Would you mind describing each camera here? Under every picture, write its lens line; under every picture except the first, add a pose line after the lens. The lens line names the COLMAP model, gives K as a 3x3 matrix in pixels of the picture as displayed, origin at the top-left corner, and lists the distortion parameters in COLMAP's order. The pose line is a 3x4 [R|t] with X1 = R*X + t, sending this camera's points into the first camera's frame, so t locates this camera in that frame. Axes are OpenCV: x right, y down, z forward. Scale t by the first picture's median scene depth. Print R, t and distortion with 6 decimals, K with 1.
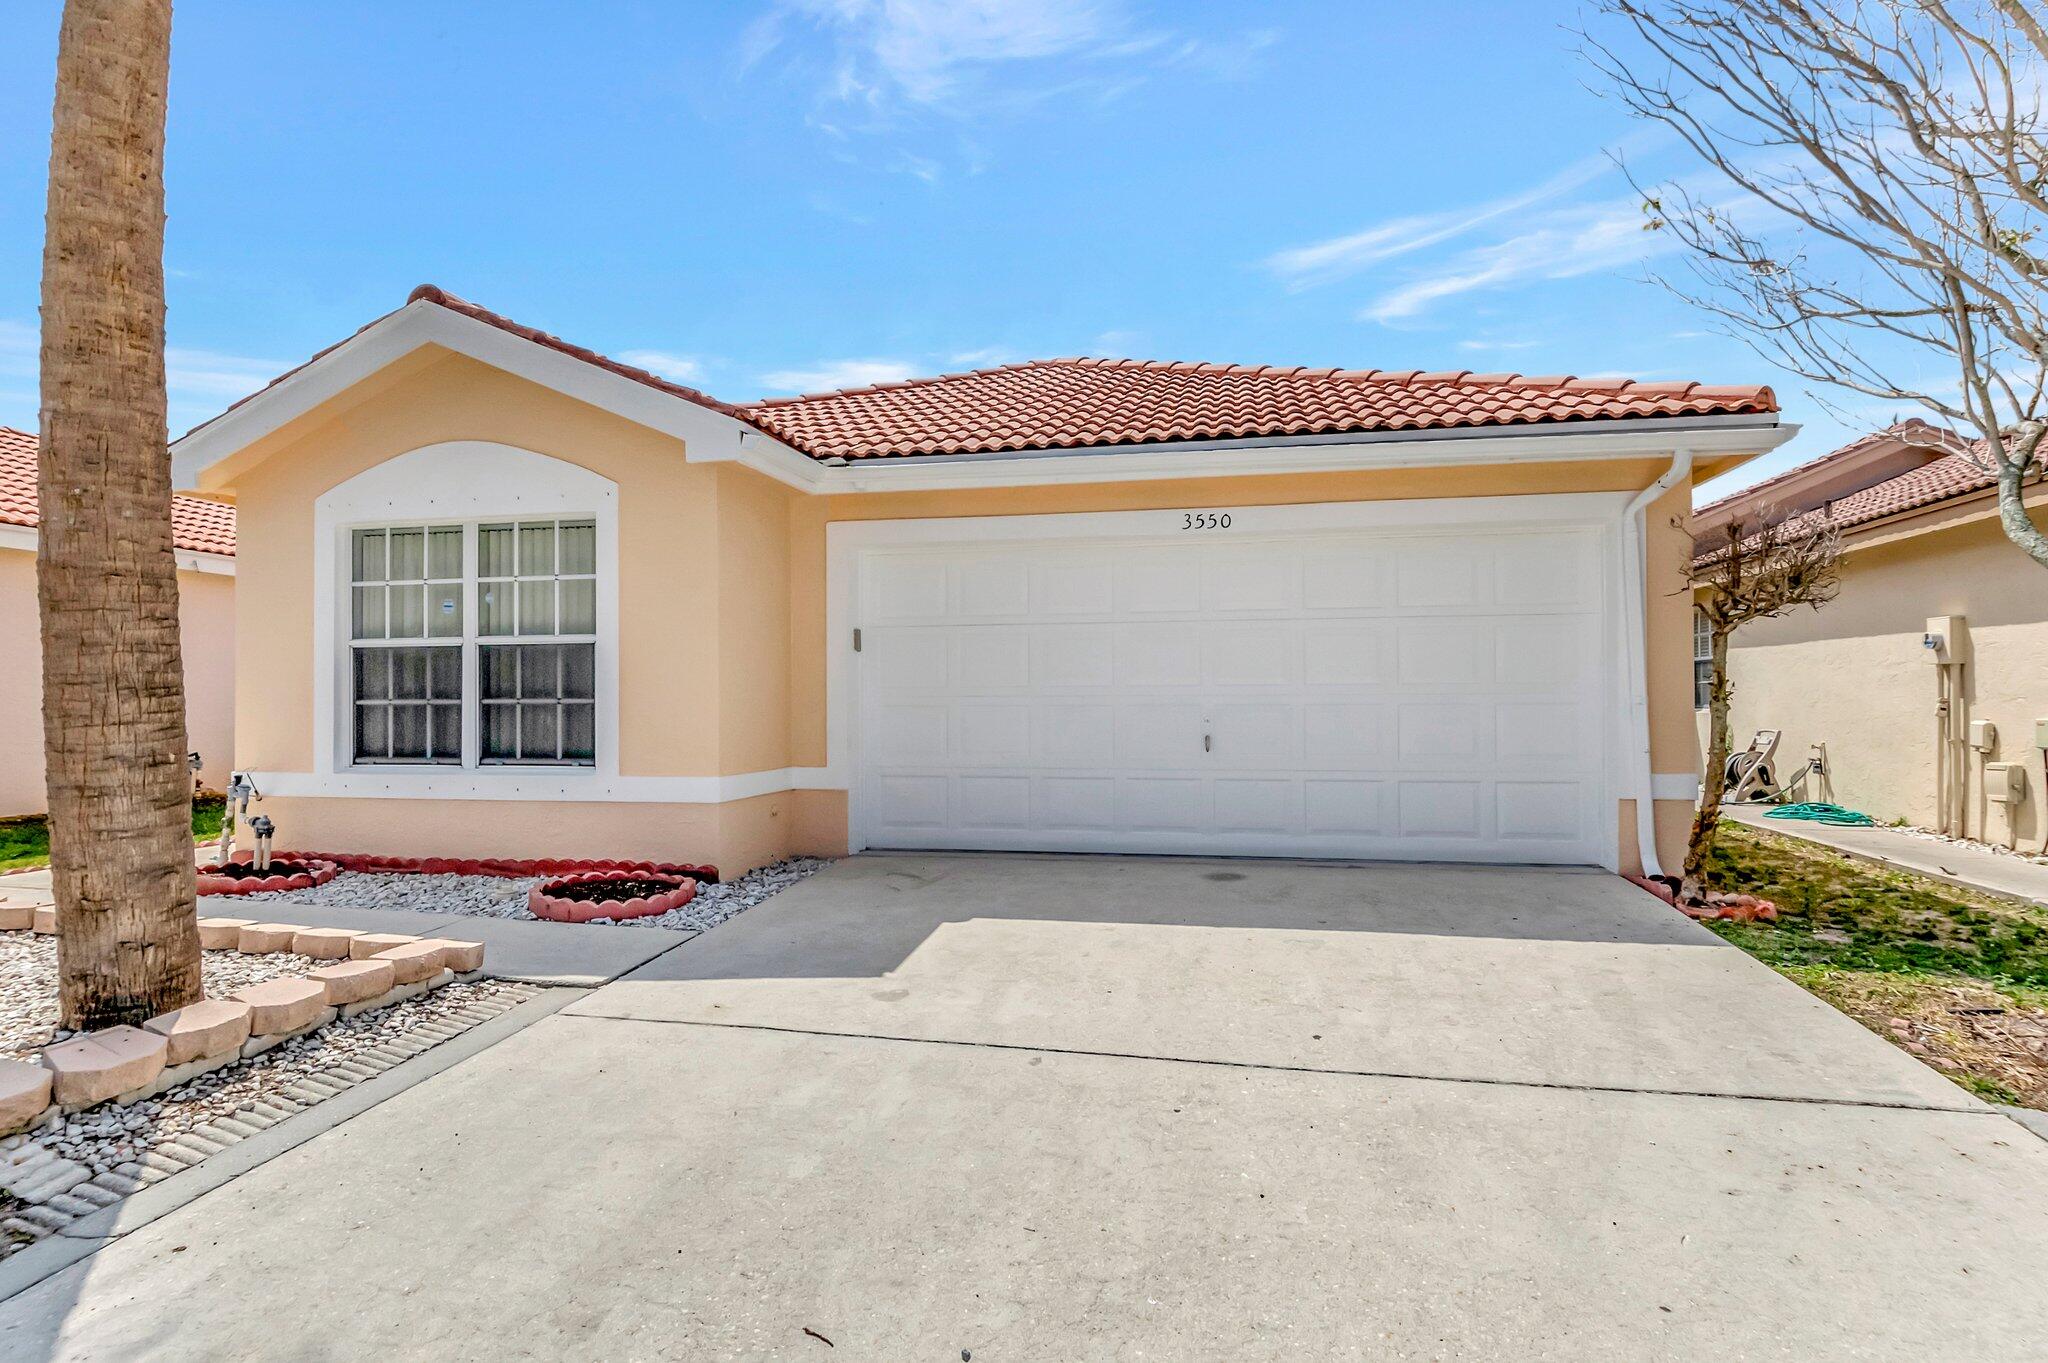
lens RADIAL K [[1053.3, 0, 1037.4], [0, 1053.3, 666.7], [0, 0, 1]] dist [-0.006229, -0.010158]
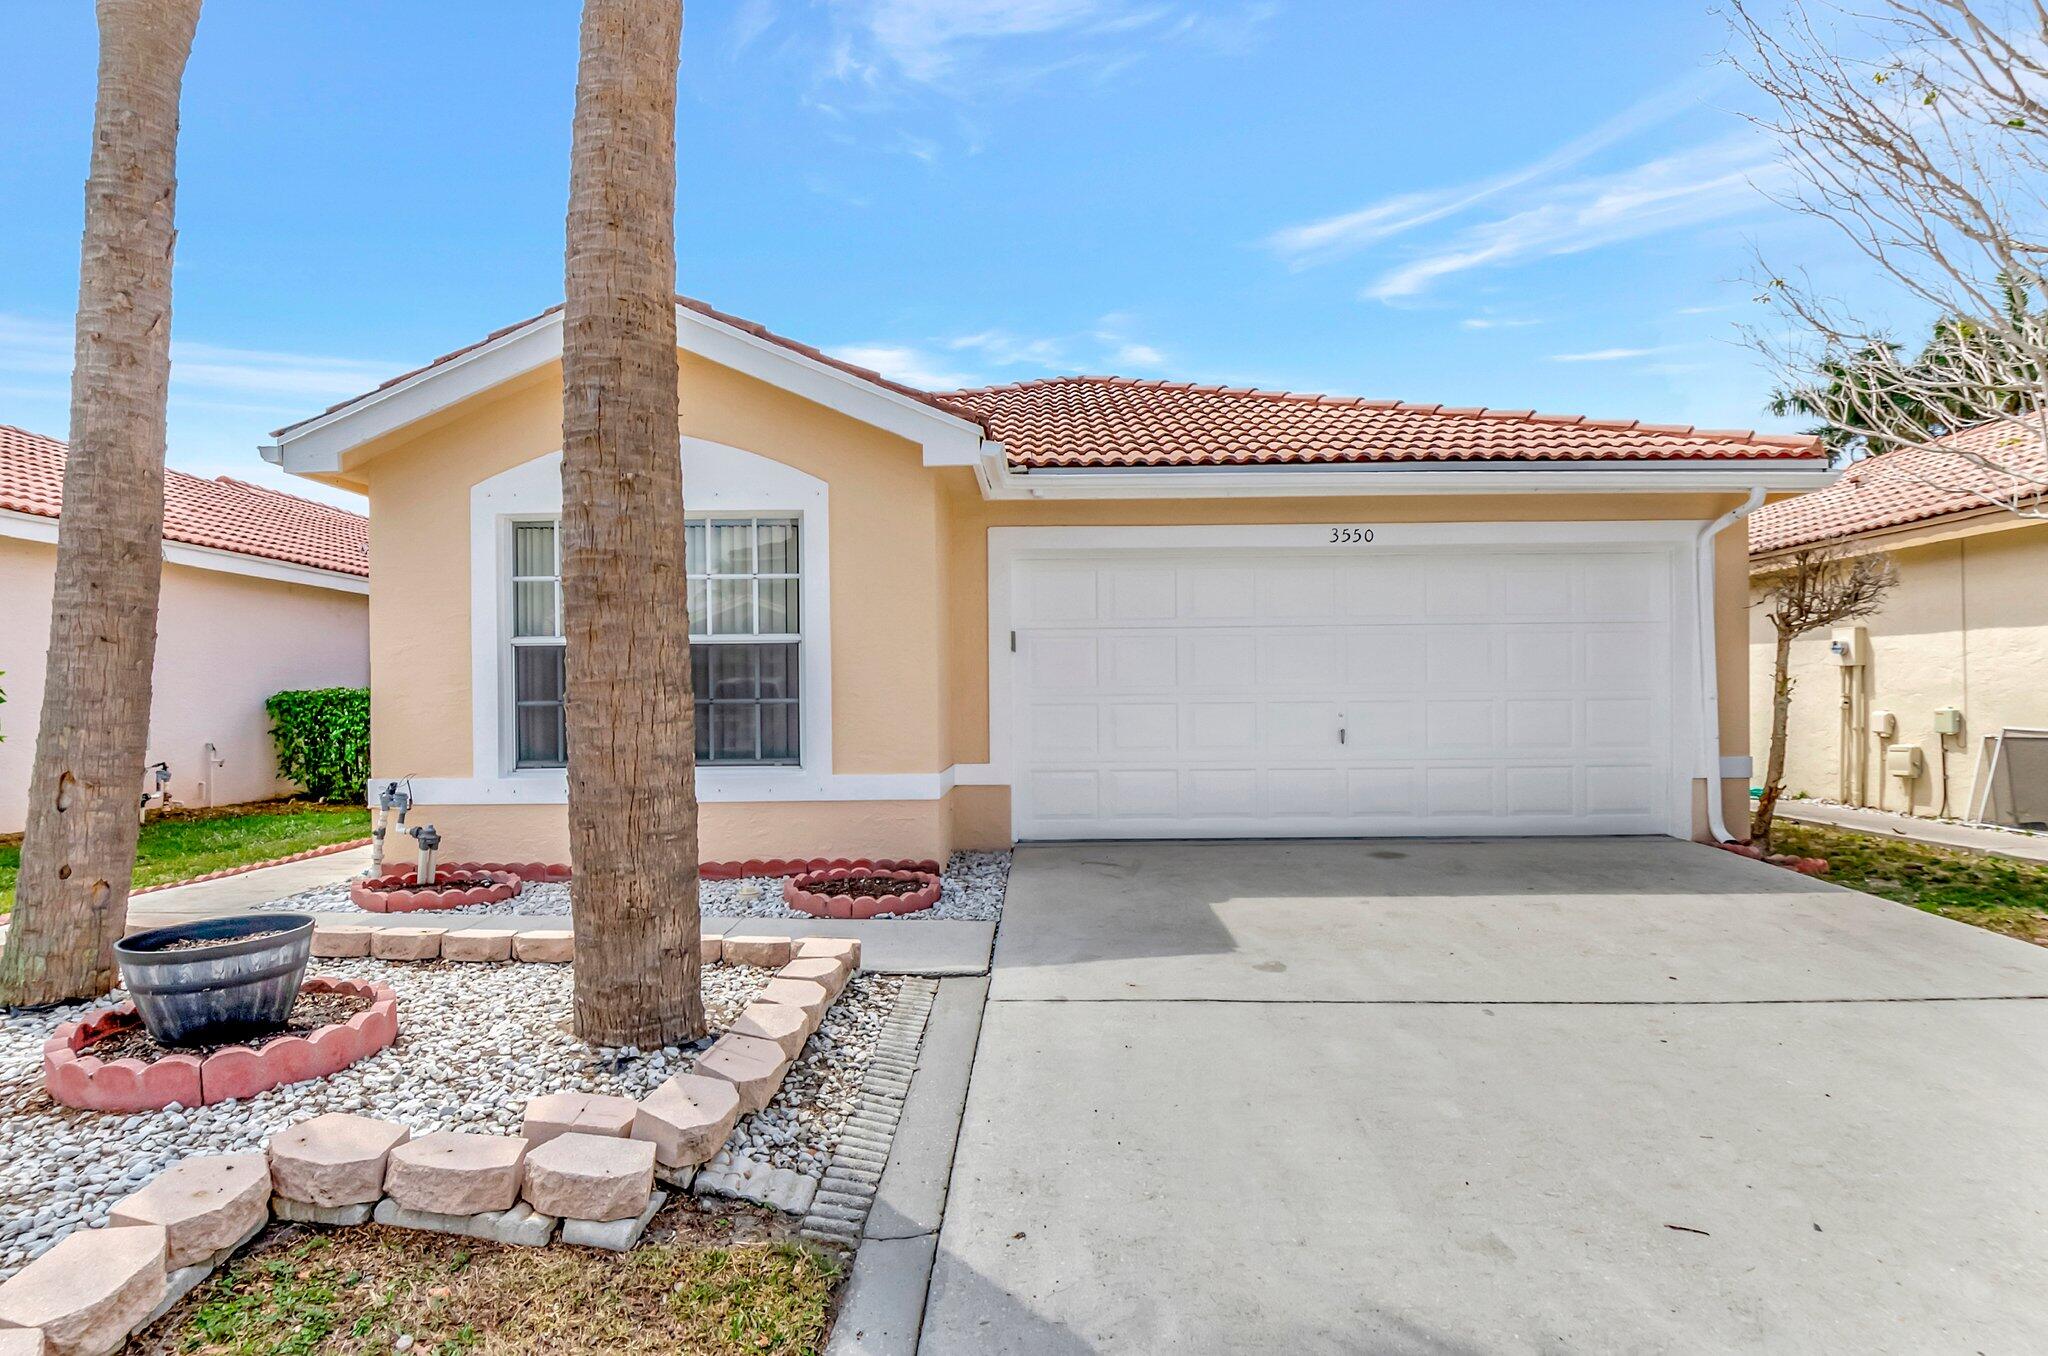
lens RADIAL K [[1013.4, 0, 1028.7], [0, 1013.4, 688.7], [0, 0, 1]] dist [-0.013462, -0.006223]
pose [[0.983042, -0.003146, 0.183354, -0.392012], [-0.000015, 0.999851, 0.017235, 0.004549], [-0.183381, -0.016946, 0.982896, 0.015708]]
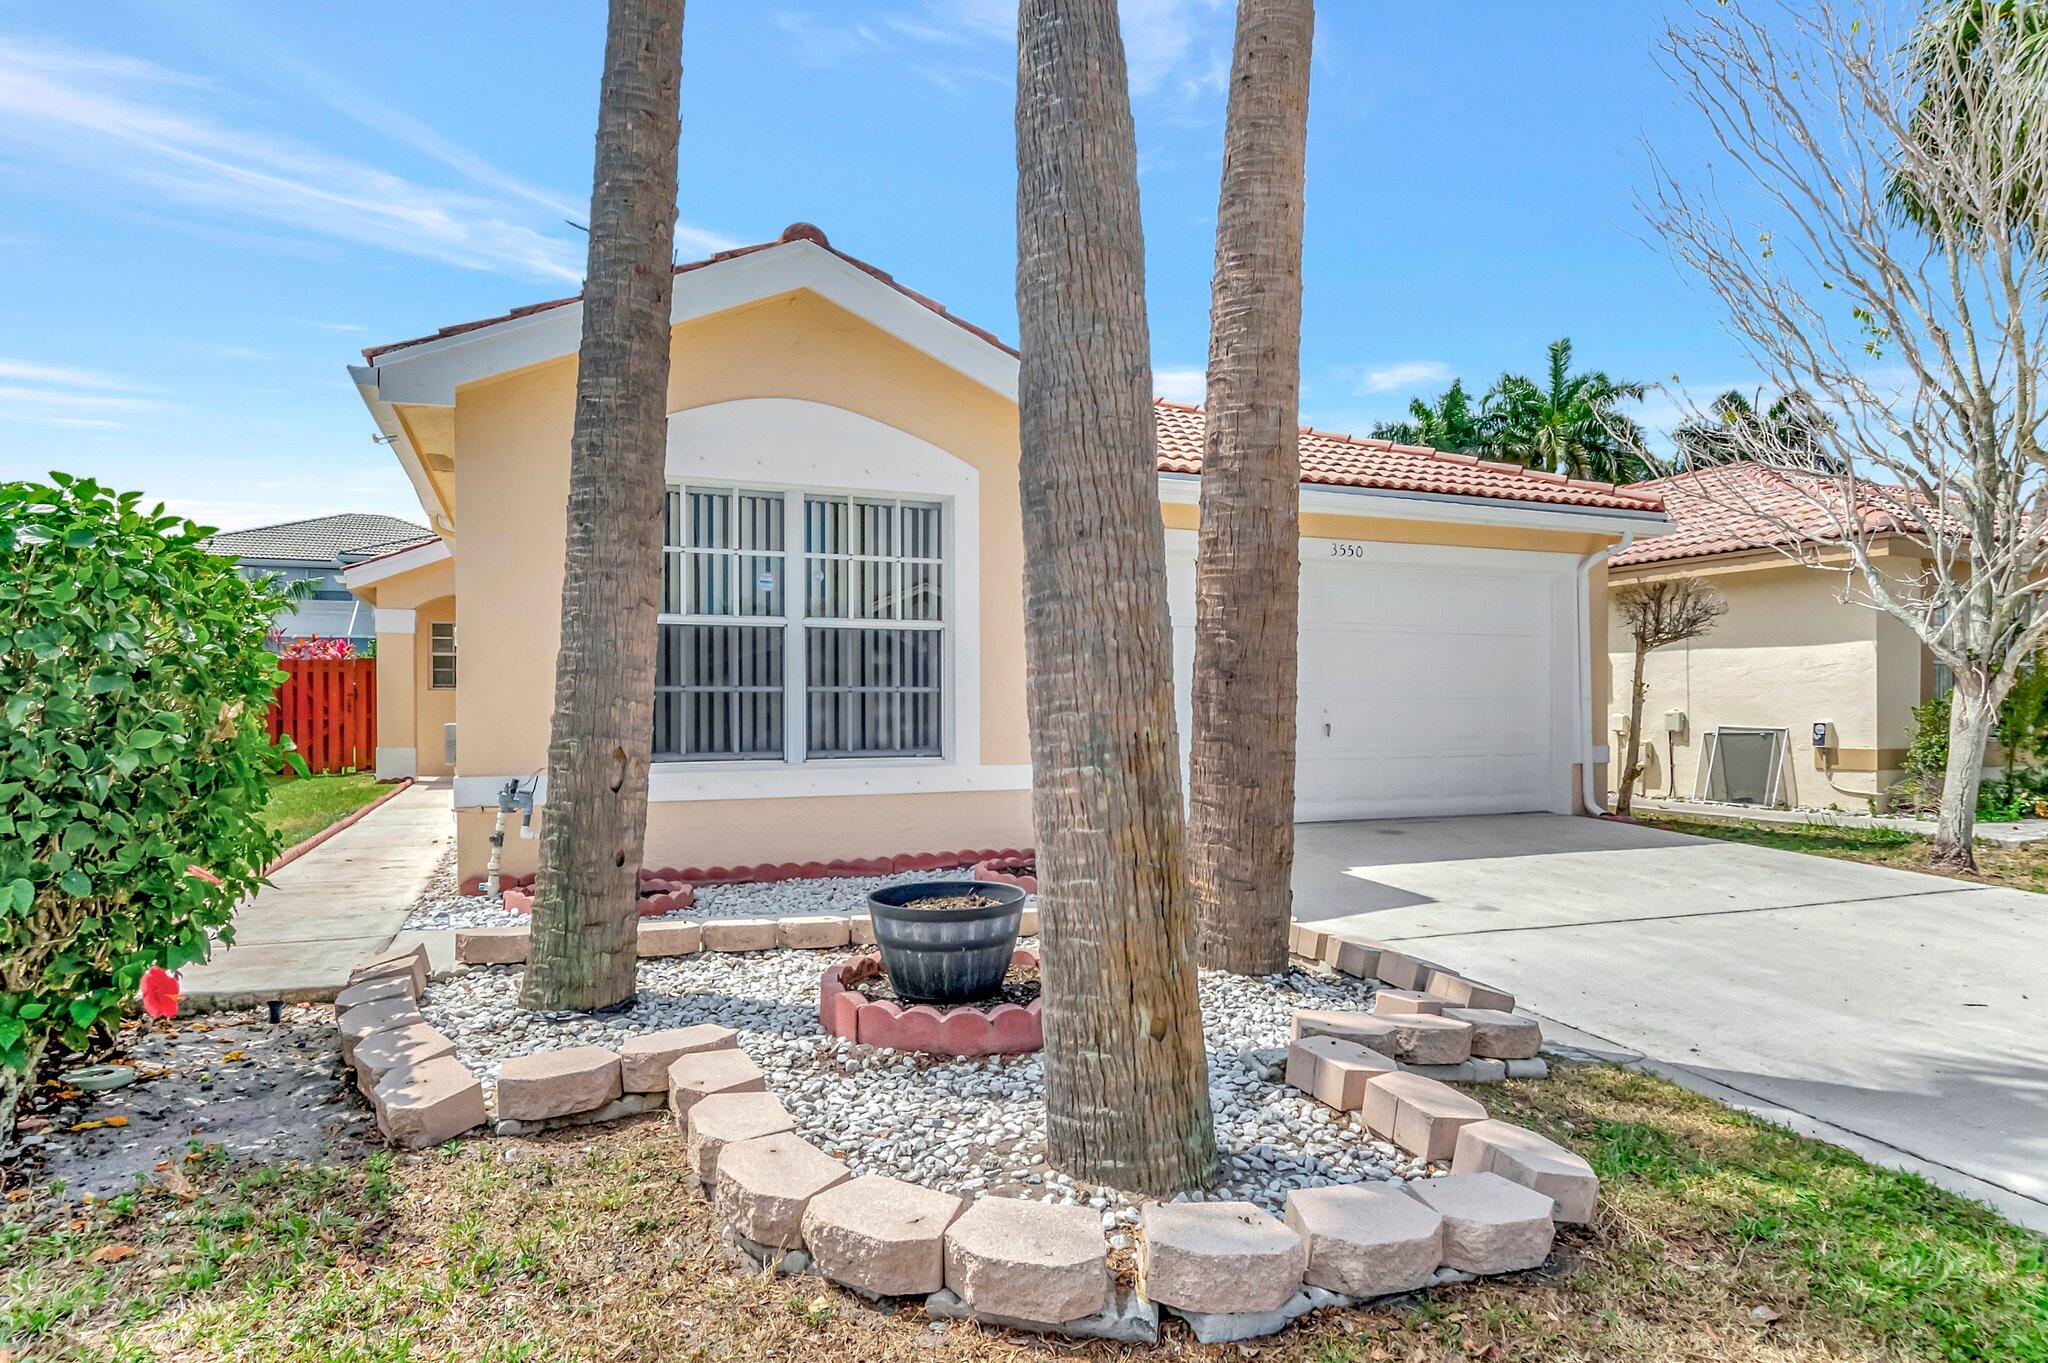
lens RADIAL K [[1162.4, 0, 1021.8], [0, 1162.4, 685.2], [0, 0, 1]] dist [-0.000763, -0.001111]
pose [[0.839025, 0.013036, 0.543936, -0.964990], [-0.018408, 0.999821, 0.004434, 0.022933], [-0.543781, -0.013733, 0.839115, 0.056881]]
